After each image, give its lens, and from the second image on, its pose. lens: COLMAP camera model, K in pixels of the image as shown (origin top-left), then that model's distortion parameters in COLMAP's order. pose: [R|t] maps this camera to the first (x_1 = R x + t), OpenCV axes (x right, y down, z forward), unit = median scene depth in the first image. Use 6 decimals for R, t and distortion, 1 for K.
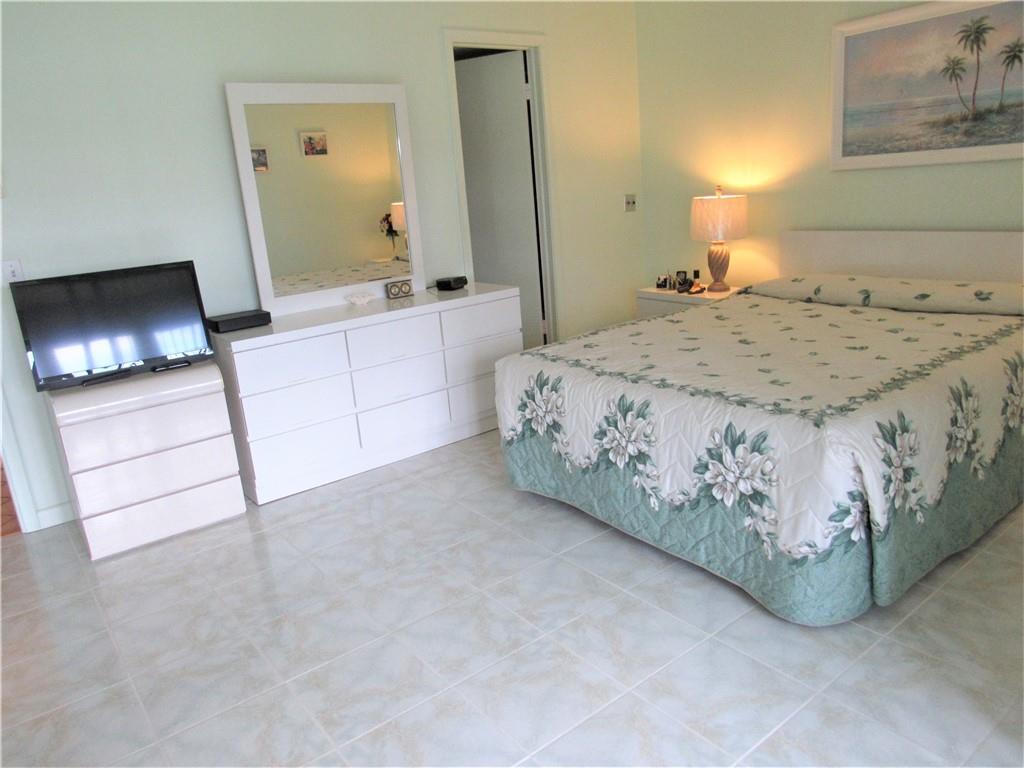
lens RADIAL K [[733.5, 0, 509.9], [0, 733.5, 386.5], [0, 0, 1]] dist [-0.036415, 0.017303]
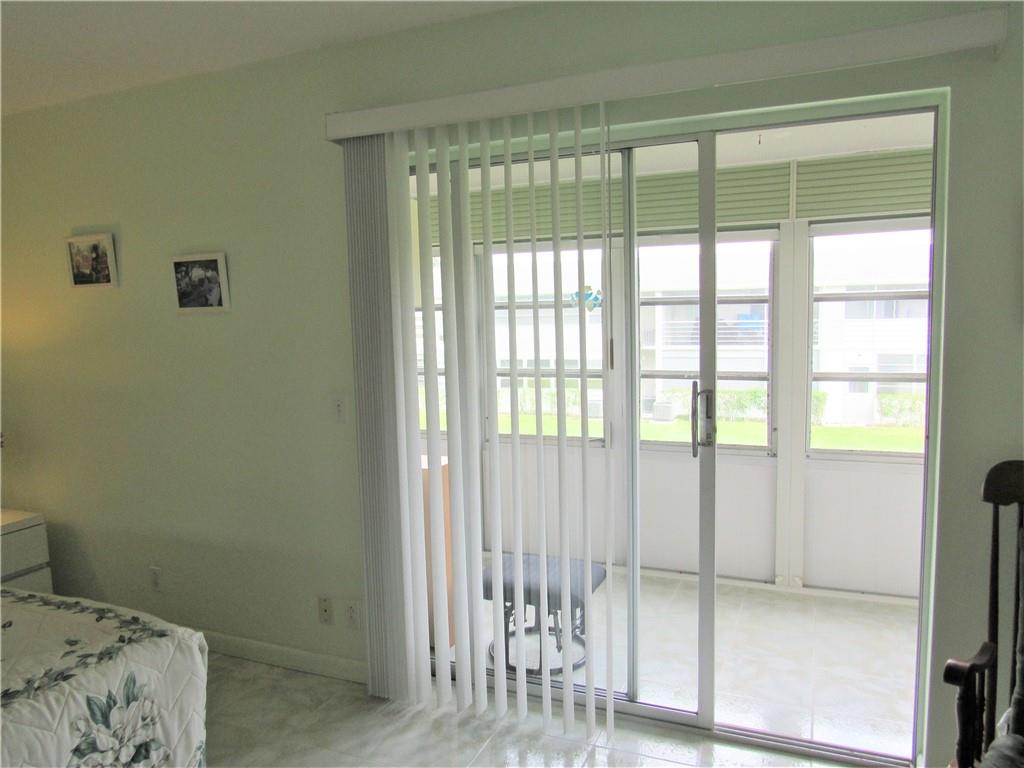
lens RADIAL K [[733.5, 0, 514.4], [0, 733.5, 388.6], [0, 0, 1]] dist [-0.036415, 0.017303]
pose [[-0.492246, 0.002349, 0.870453, -0.442379], [0.295362, 0.941119, 0.164489, -0.186544], [-0.818813, 0.338068, -0.463955, 0.627511]]
